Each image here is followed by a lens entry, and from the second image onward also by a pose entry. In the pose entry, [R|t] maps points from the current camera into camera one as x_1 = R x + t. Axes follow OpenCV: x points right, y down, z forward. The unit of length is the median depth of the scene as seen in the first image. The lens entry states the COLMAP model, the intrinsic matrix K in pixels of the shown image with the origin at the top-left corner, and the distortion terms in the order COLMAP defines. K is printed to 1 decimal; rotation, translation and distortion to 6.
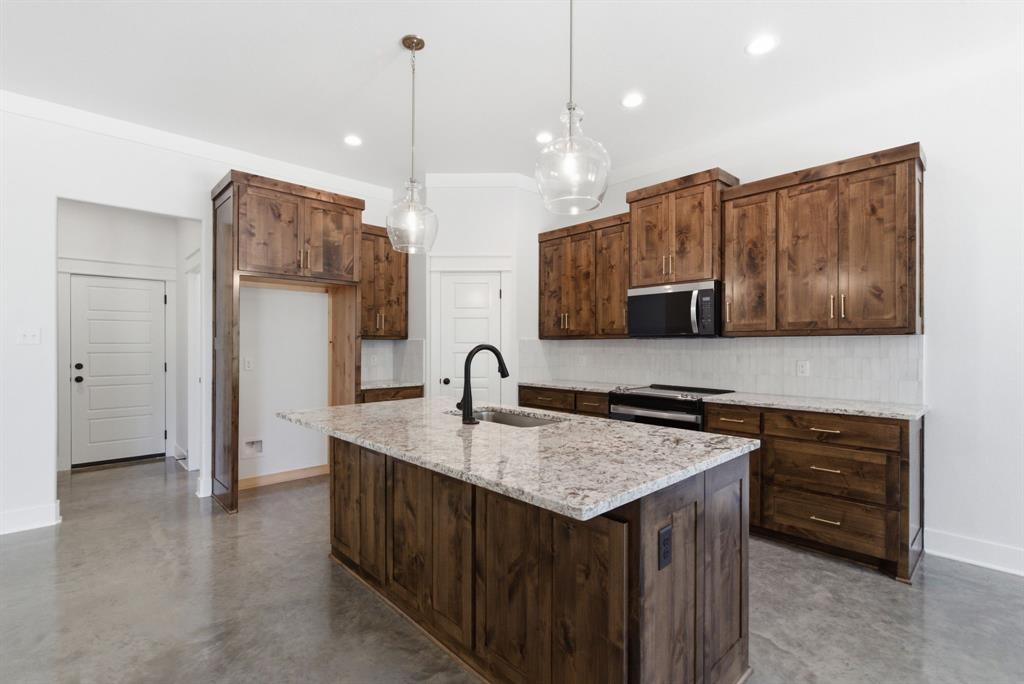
lens RADIAL K [[469.5, 0, 503.5], [0, 469.5, 345.6], [0, 0, 1]] dist [-0.000285, -0.000127]
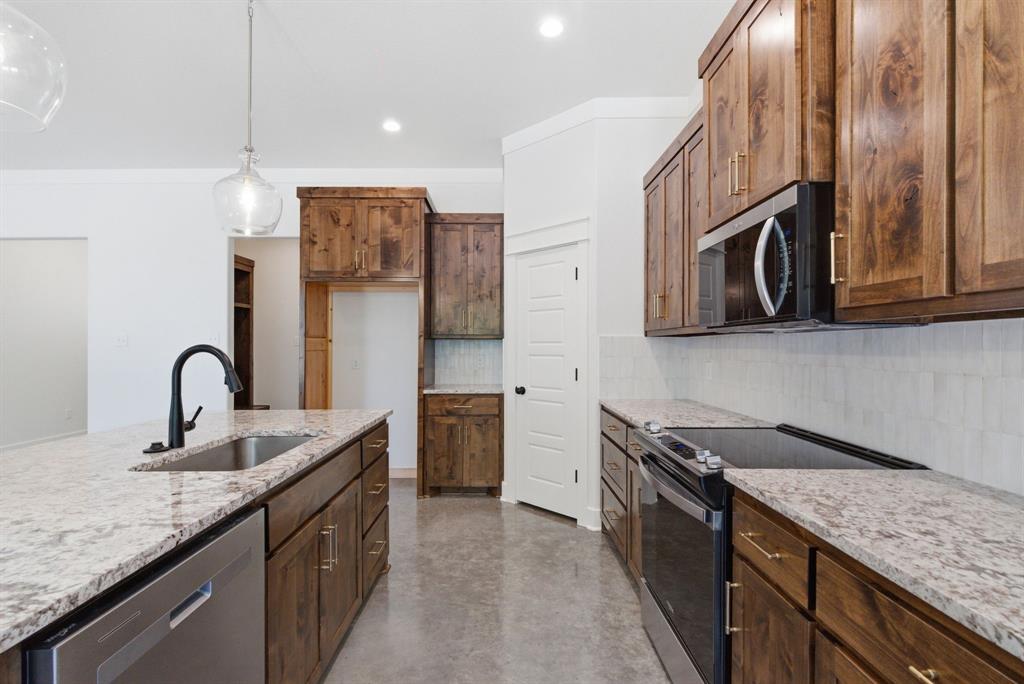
lens RADIAL K [[469.5, 0, 503.5], [0, 469.5, 345.6], [0, 0, 1]] dist [-0.000285, -0.000127]
pose [[0.730554, -0.001642, -0.682853, 0.505059], [0.001114, 0.999999, -0.001213, 0.000455], [0.682854, 0.000126, 0.730555, 0.498719]]
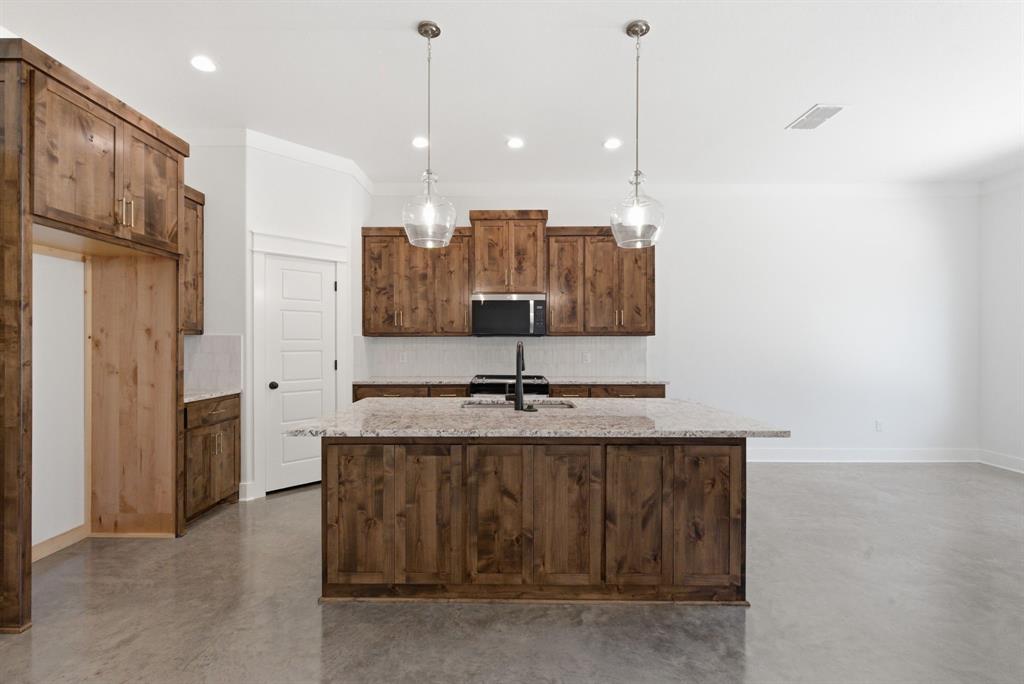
lens RADIAL K [[468.6, 0, 506.4], [0, 468.6, 343.3], [0, 0, 1]] dist [-0.000264, -0.000553]
pose [[0.682721, -0.000991, 0.730679, -0.565640], [-0.000943, 0.999997, 0.002237, -0.001085], [-0.730679, -0.002217, 0.682718, 0.158729]]
